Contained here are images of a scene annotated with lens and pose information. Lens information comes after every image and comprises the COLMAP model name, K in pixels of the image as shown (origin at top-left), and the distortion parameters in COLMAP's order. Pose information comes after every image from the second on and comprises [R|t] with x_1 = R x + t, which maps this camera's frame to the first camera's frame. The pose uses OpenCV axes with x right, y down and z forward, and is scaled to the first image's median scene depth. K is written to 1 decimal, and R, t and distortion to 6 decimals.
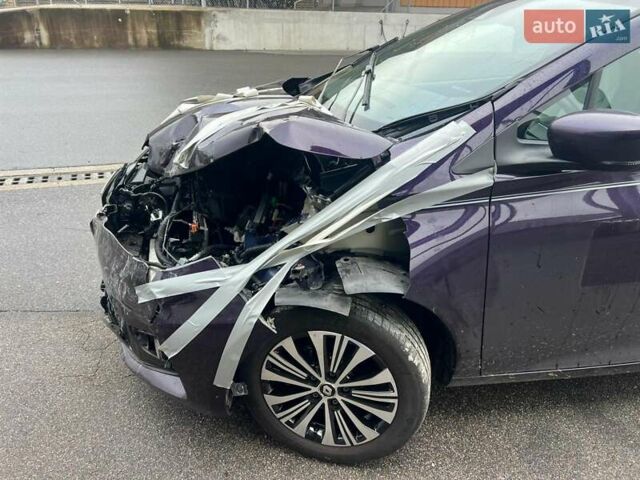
lens RADIAL K [[469.9, 0, 320.0], [0, 469.9, 240.0], [0, 0, 1]] dist [0.002945, 0.000113]
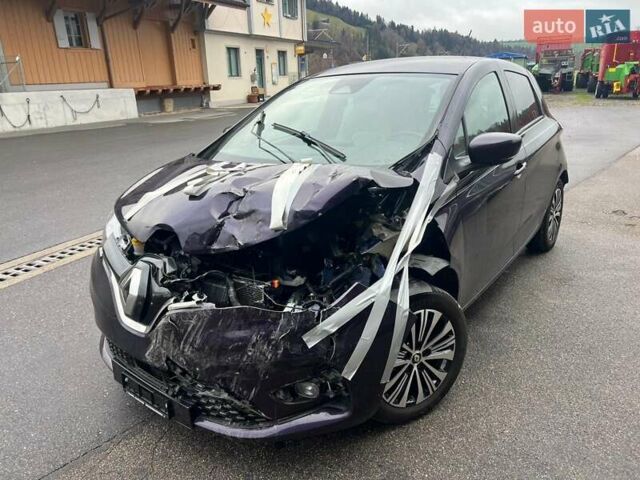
lens RADIAL K [[469.9, 0, 320.0], [0, 469.9, 240.0], [0, 0, 1]] dist [0.002945, 0.000113]
pose [[0.723918, -0.267771, 0.635800, -0.964664], [0.347308, 0.937751, -0.000503, -0.095833], [-0.596087, 0.221183, 0.771854, 0.047554]]
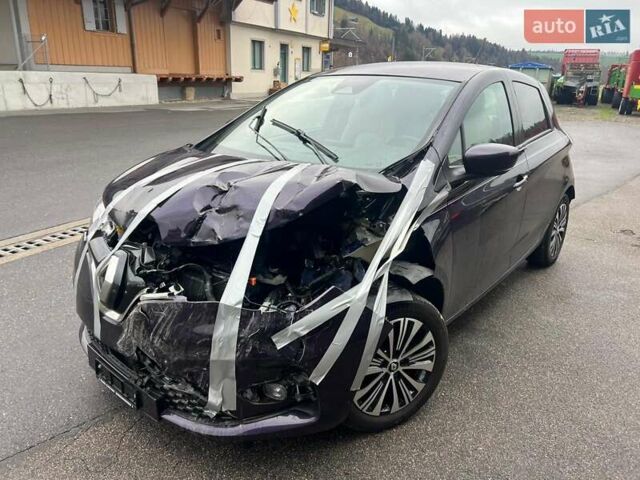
lens RADIAL K [[470.3, 0, 322.0], [0, 470.3, 234.1], [0, 0, 1]] dist [0.003422, 0.000082]
pose [[0.753608, -0.211250, 0.622454, -0.895811], [0.280199, 0.959847, -0.013484, -0.080163], [-0.594612, 0.184573, 0.782541, 0.010096]]
